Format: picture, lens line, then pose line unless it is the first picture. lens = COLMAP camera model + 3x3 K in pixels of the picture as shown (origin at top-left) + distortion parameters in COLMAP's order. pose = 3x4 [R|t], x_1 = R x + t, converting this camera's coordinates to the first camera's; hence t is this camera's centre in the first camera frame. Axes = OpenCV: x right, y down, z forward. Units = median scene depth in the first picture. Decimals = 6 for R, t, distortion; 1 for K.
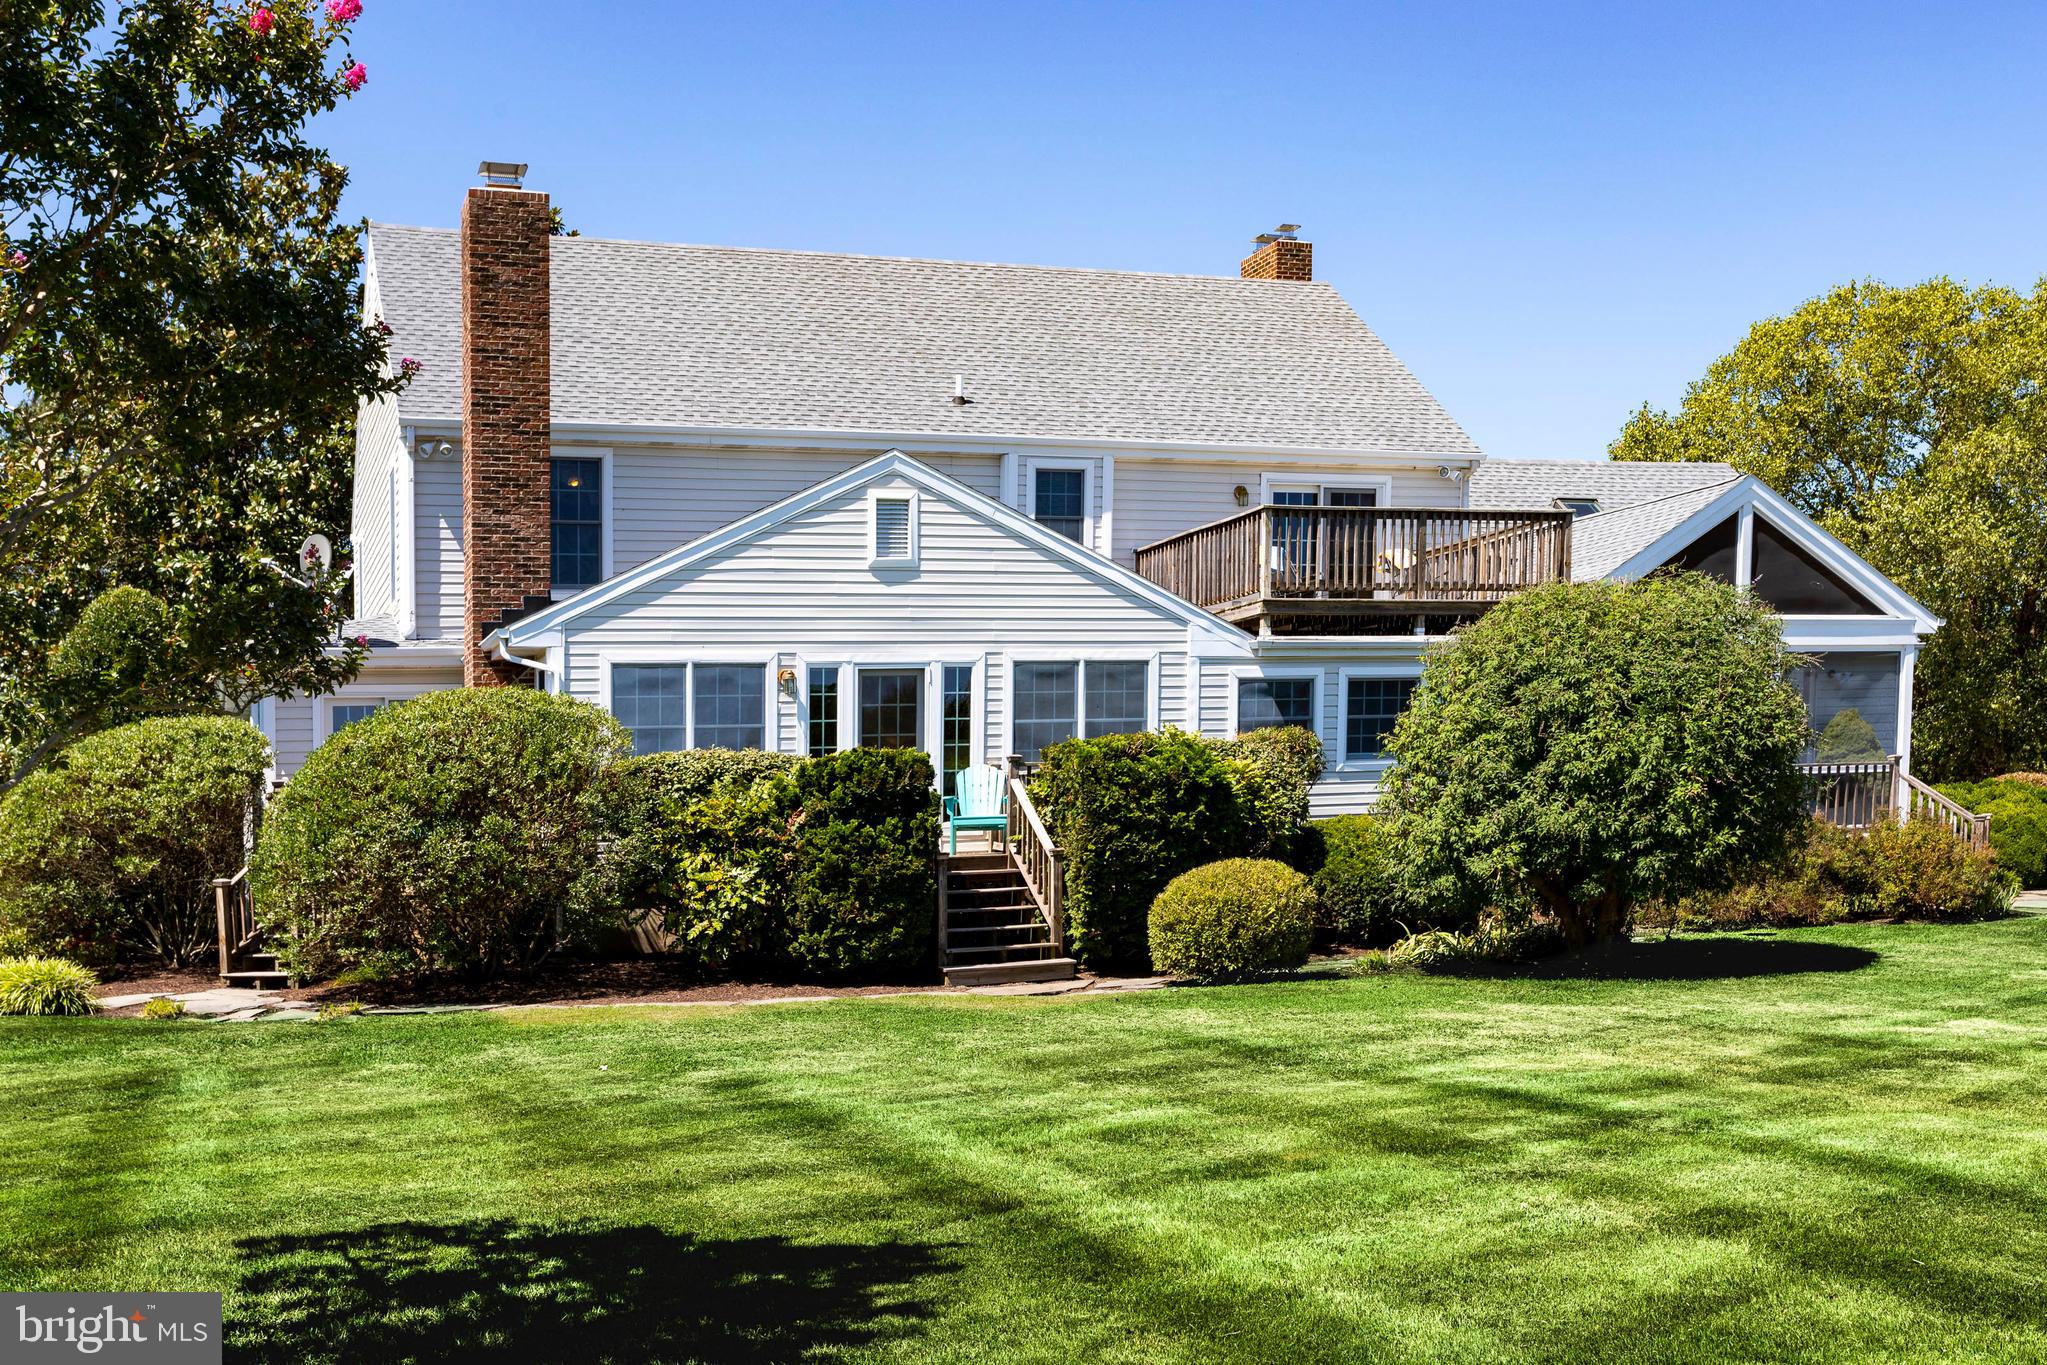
lens RADIAL K [[2351.0, 0, 1023.5], [0, 2351.0, 682.5], [0, 0, 1]] dist [0.023568, 0.009576]
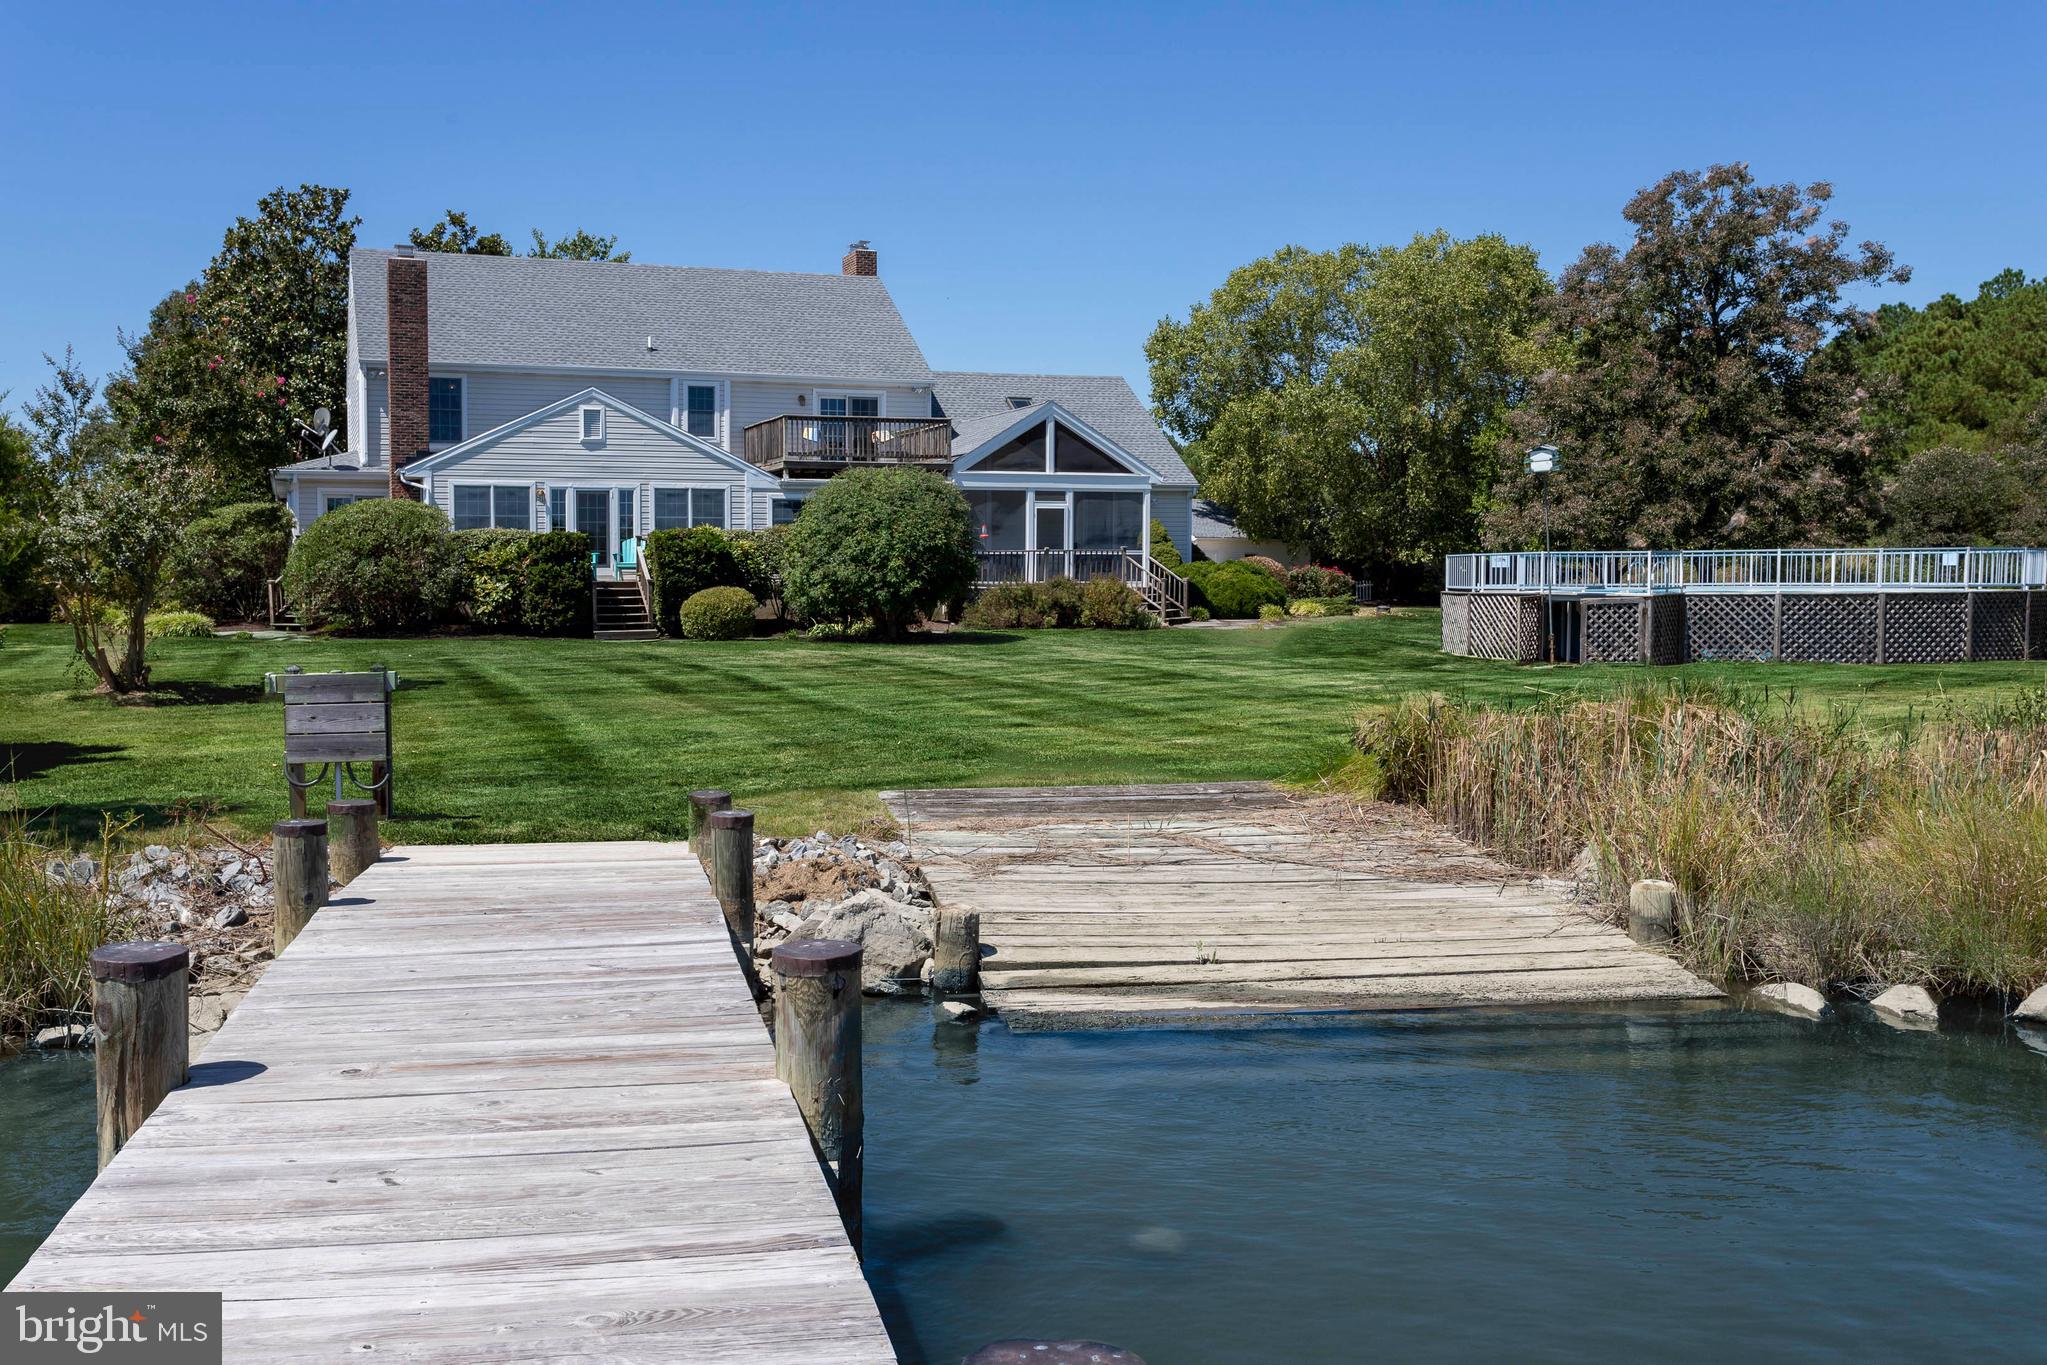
lens RADIAL K [[2143.8, 0, 1014.8], [0, 2143.8, 627.8], [0, 0, 1]] dist [0.005143, 0.004527]
pose [[0.999416, 0.033605, -0.006192, 0.340499], [-0.032901, 0.995289, 0.091198, -0.071914], [0.009228, -0.090941, 0.995814, -0.916778]]
